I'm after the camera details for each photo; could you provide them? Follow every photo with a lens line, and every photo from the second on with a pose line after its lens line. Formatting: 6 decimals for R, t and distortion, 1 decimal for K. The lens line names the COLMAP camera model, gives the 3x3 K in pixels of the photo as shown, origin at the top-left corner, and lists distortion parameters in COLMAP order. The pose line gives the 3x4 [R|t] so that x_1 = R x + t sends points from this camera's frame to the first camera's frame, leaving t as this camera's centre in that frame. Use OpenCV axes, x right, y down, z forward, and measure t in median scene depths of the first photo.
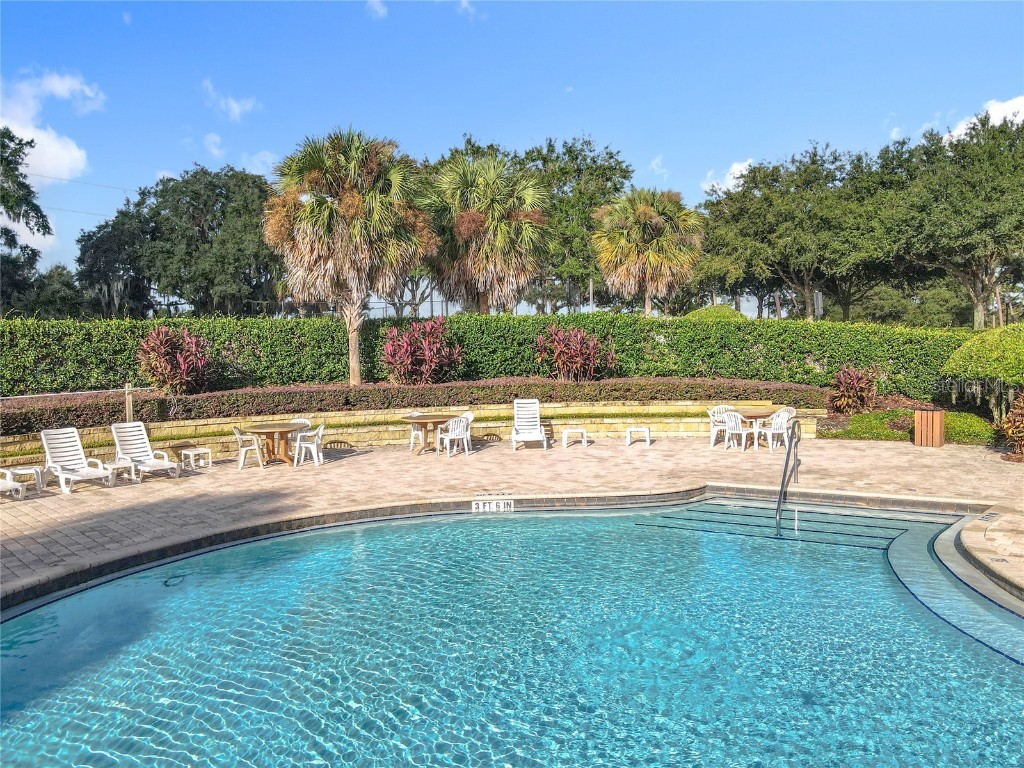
lens RADIAL K [[775.2, 0, 505.2], [0, 775.2, 378.5], [0, 0, 1]] dist [-0.009074, 0.067891]
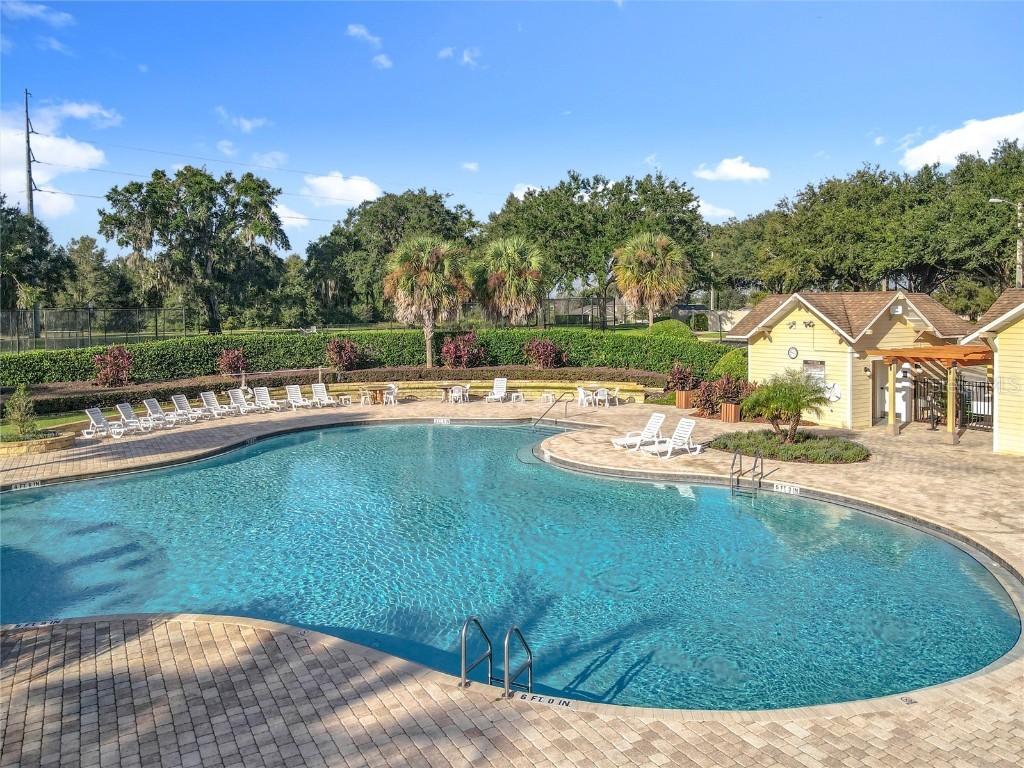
lens RADIAL K [[766.0, 0, 503.7], [0, 766.0, 372.9], [0, 0, 1]] dist [-0.001860, 0.022325]
pose [[0.967716, 0.029427, -0.250318, 0.497422], [-0.020197, 0.999021, 0.039365, -0.061060], [0.251232, -0.033039, 0.967363, -0.860057]]
